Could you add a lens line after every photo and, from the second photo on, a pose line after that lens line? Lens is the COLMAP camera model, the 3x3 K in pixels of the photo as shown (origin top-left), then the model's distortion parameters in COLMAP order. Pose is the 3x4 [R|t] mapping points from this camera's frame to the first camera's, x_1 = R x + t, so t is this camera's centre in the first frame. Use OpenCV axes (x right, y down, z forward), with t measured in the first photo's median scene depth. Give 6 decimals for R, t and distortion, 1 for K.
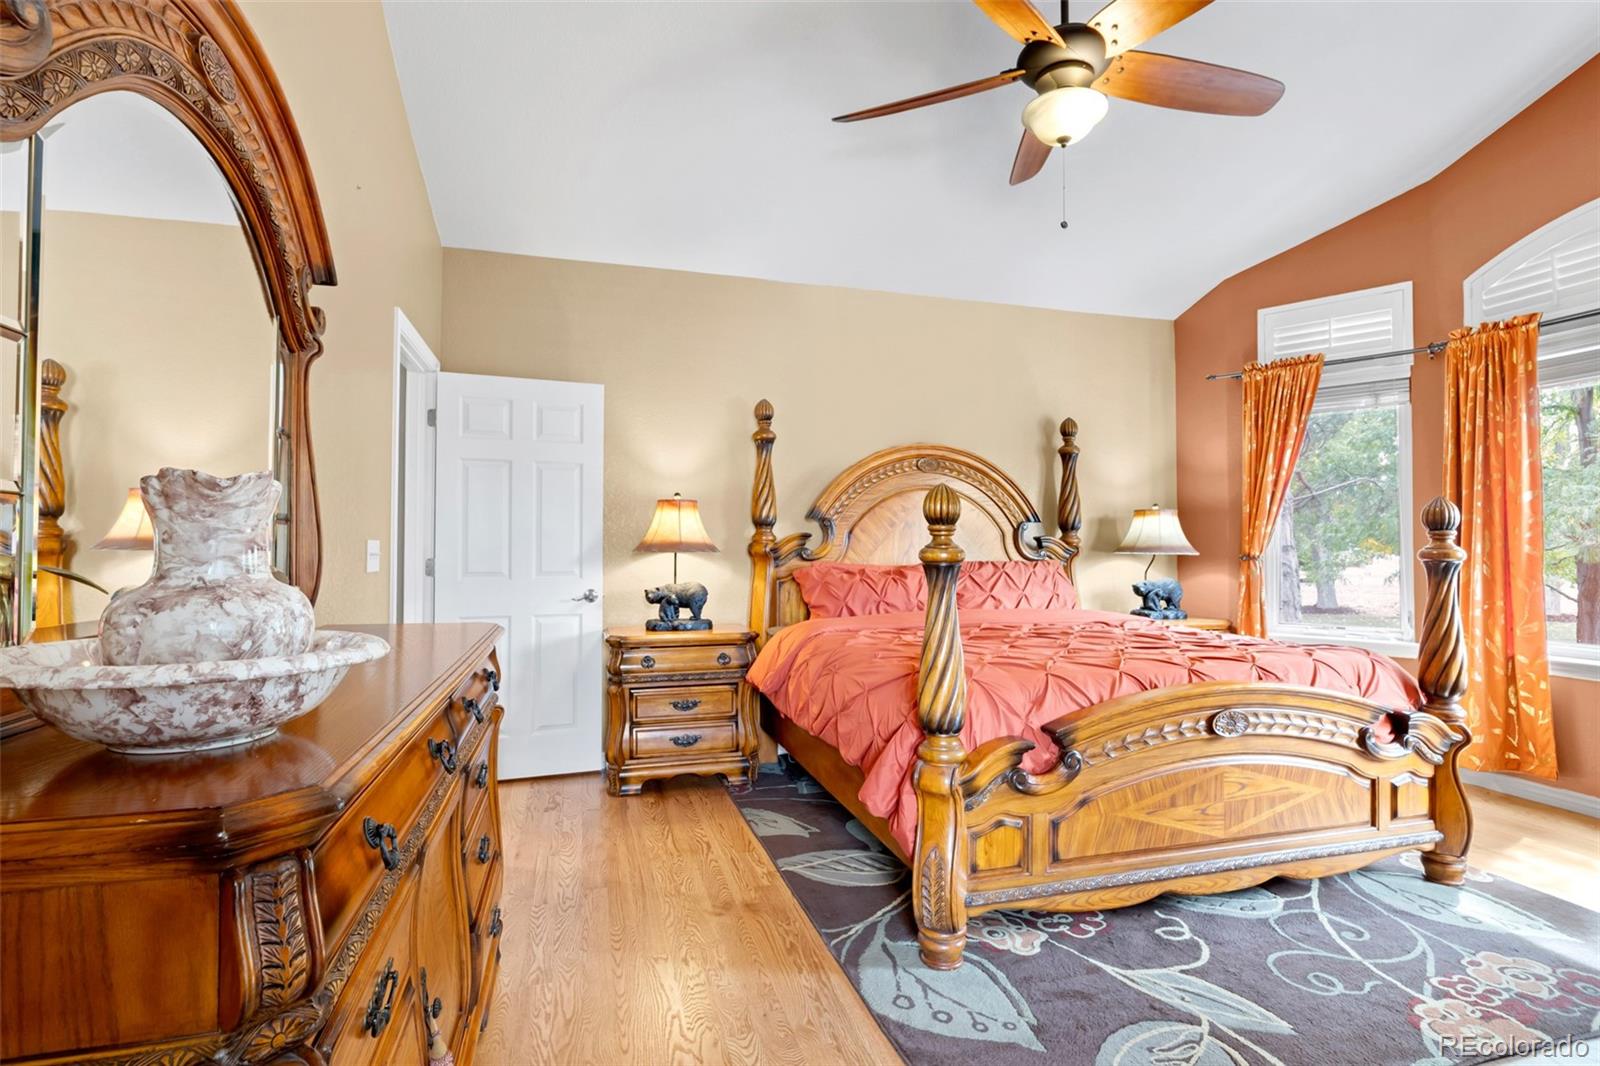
lens RADIAL K [[797.3, 0, 802.6], [0, 797.3, 533.4], [0, 0, 1]] dist [-0.002108, 0.000365]
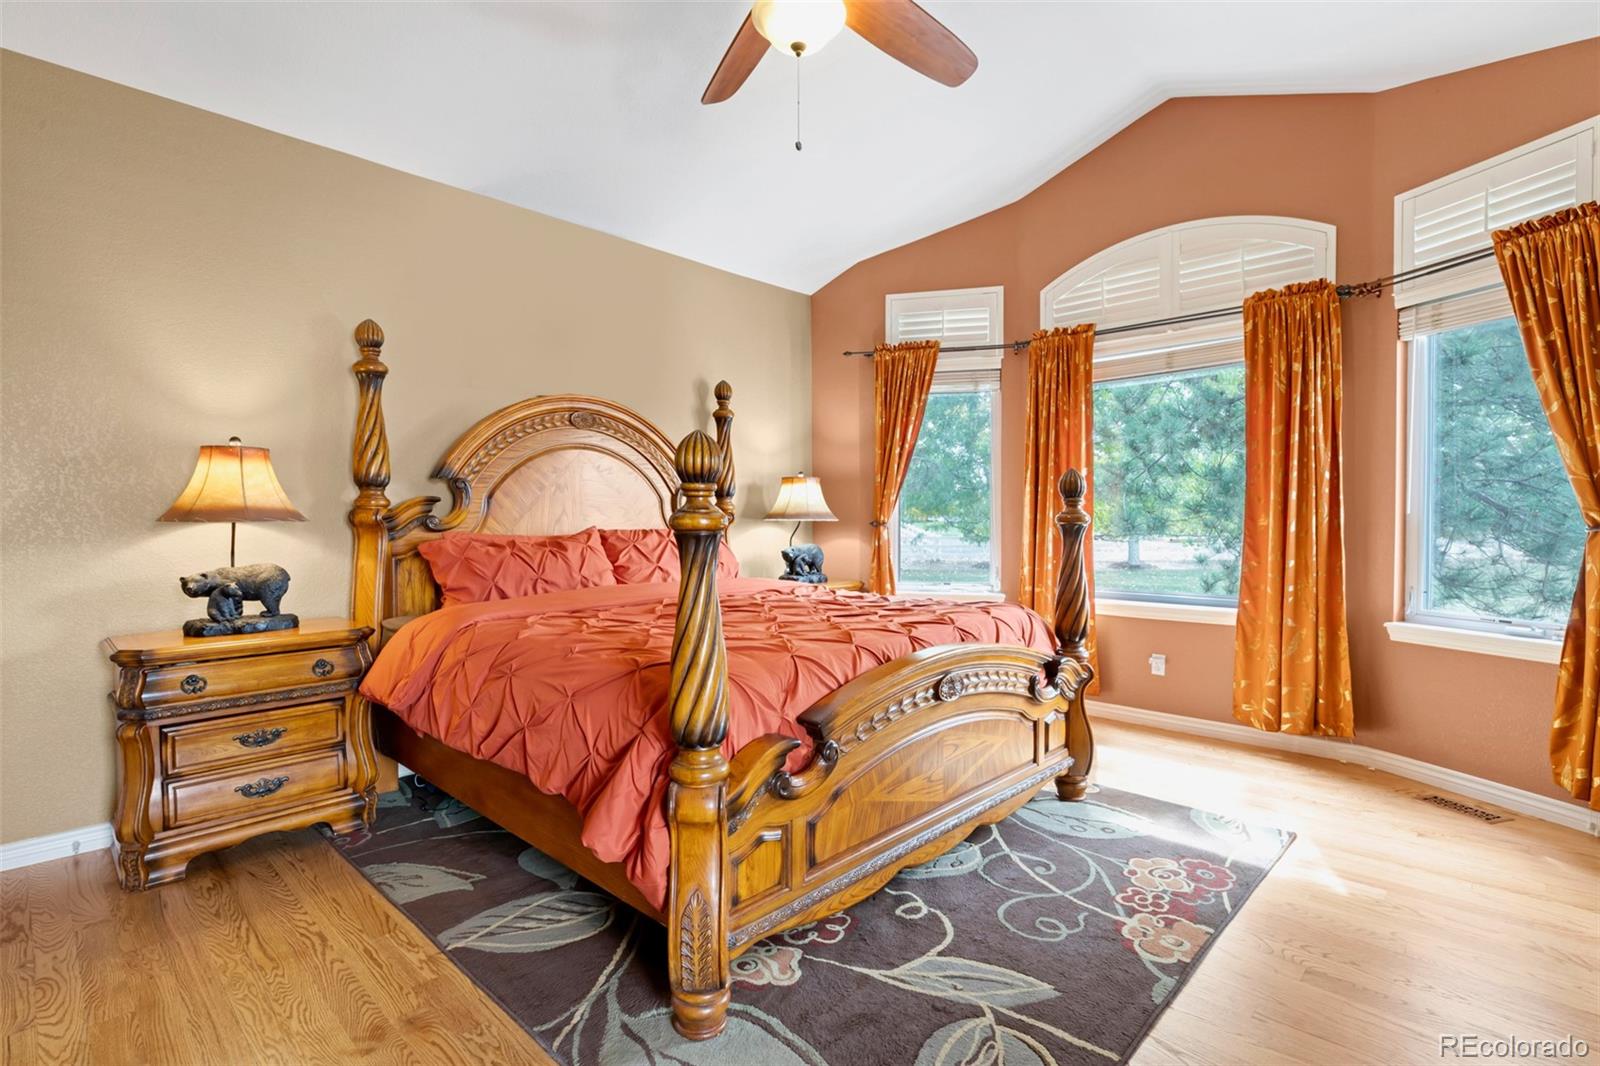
lens RADIAL K [[765.1, 0, 796.6], [0, 765.1, 534.2], [0, 0, 1]] dist [-0.002217, 0.000805]
pose [[0.863659, -0.015226, 0.503846, -0.086943], [-0.005479, 0.999201, 0.039587, 0.006432], [-0.504046, -0.036950, 0.862886, 0.210761]]
